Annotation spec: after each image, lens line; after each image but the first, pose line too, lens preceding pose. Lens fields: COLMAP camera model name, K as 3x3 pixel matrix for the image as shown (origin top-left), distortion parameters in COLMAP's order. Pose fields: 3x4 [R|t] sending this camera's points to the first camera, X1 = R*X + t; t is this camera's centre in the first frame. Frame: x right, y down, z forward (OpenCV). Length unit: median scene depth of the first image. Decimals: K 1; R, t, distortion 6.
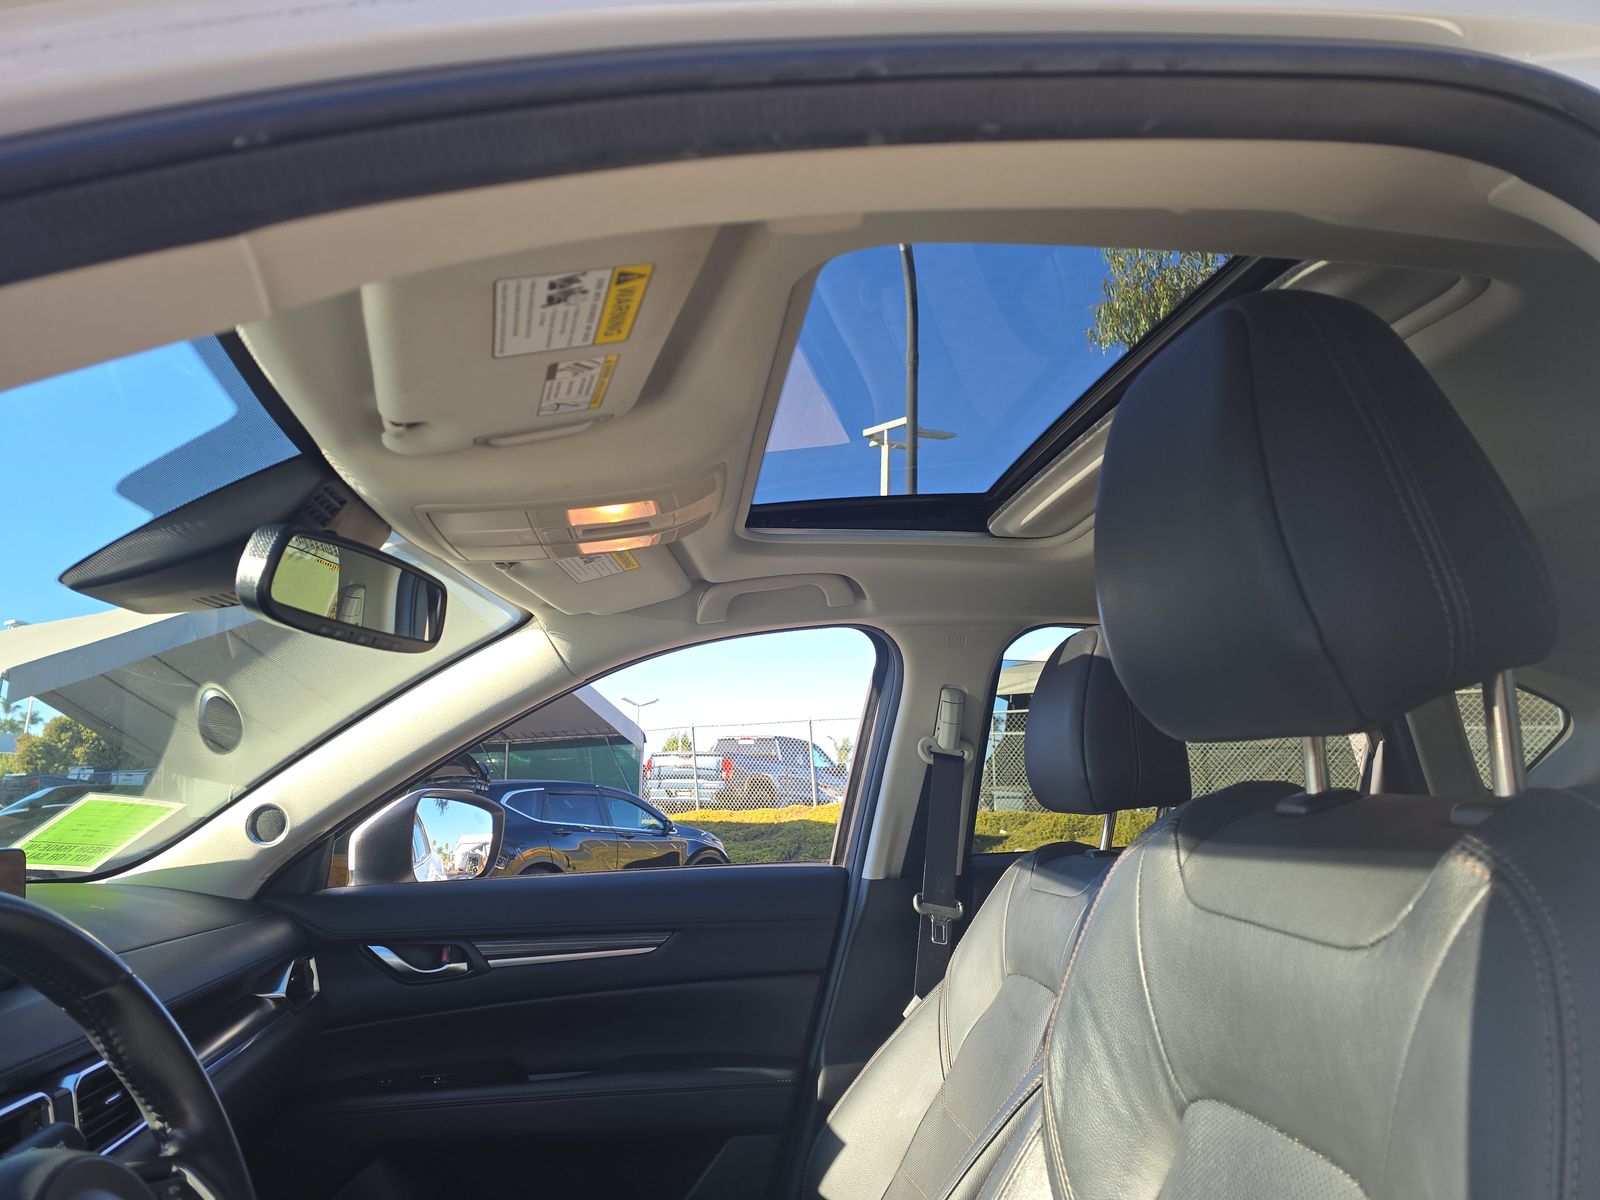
lens RADIAL K [[1102.0, 0, 801.1], [0, 1102.0, 594.1], [0, 0, 1]] dist [0.061746, -0.050682]
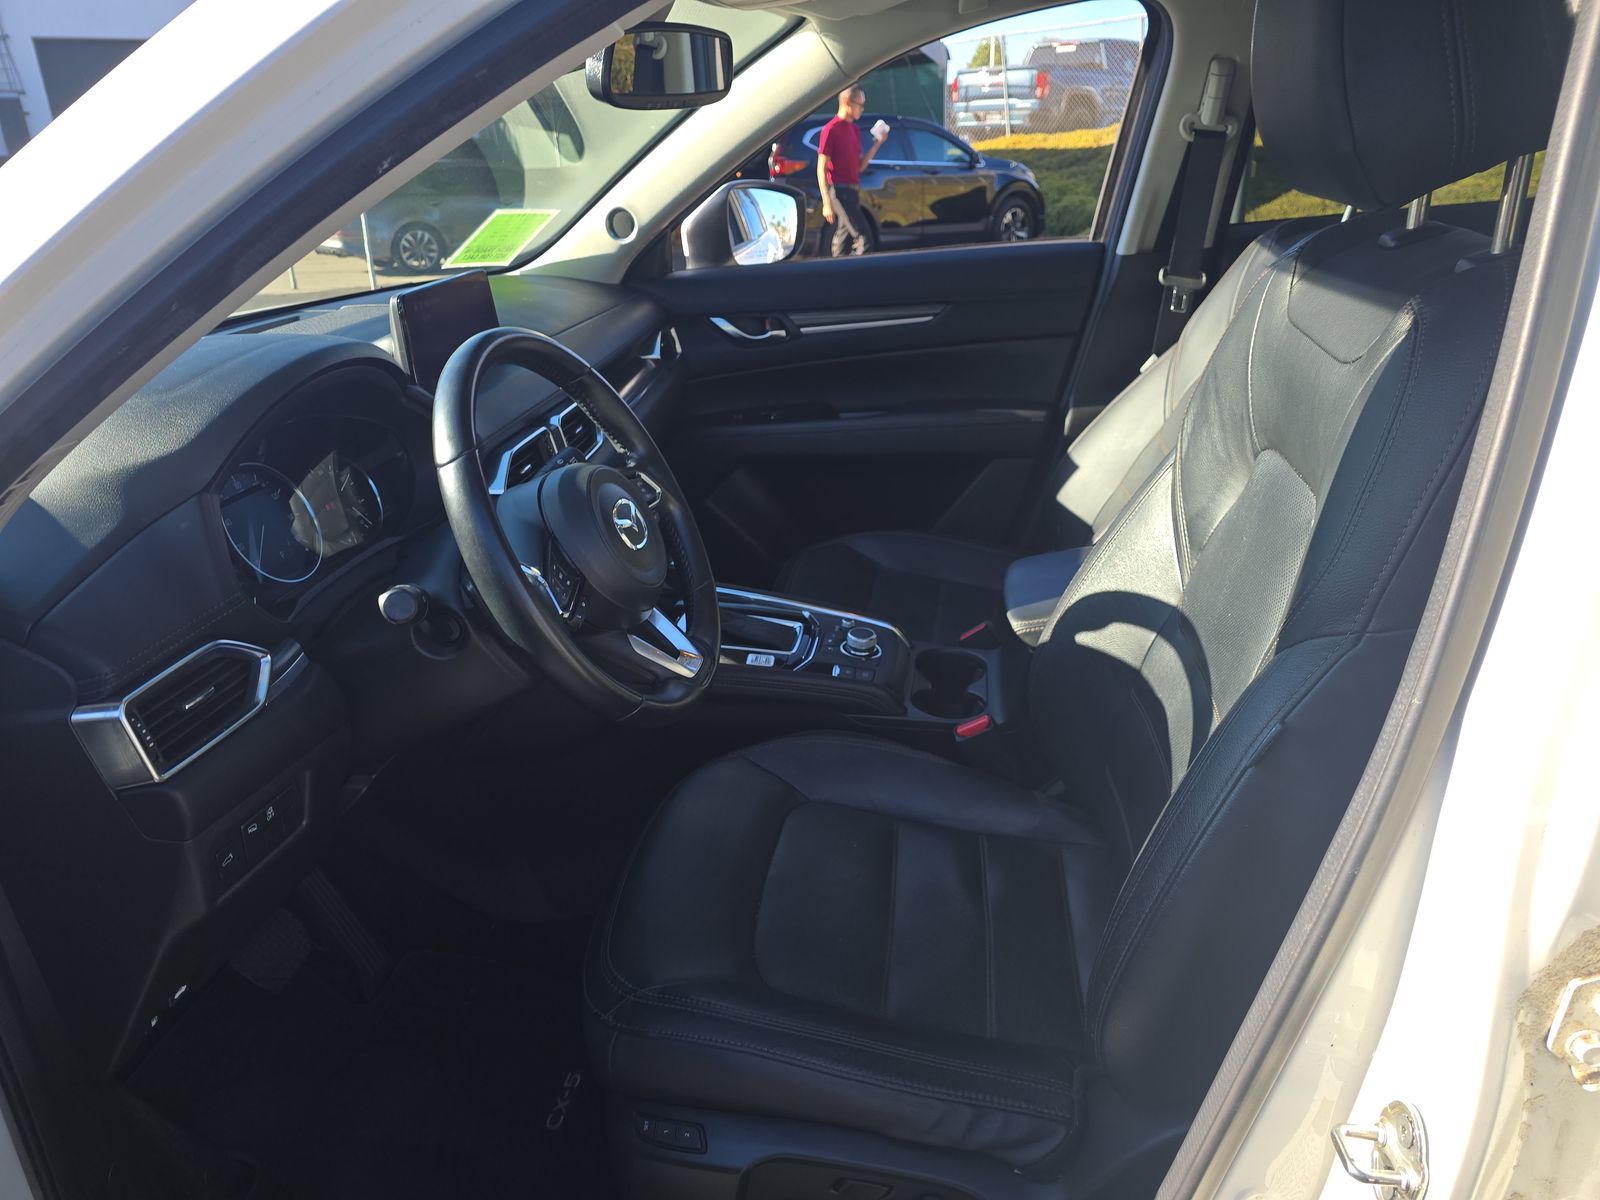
lens RADIAL K [[1102.0, 0, 801.1], [0, 1102.0, 594.1], [0, 0, 1]] dist [0.061746, -0.050682]
pose [[0.964455, 0.054241, -0.258622, 0.058839], [0.097069, 0.837560, 0.537653, -0.091022], [0.245774, -0.543646, 0.802523, -0.166926]]
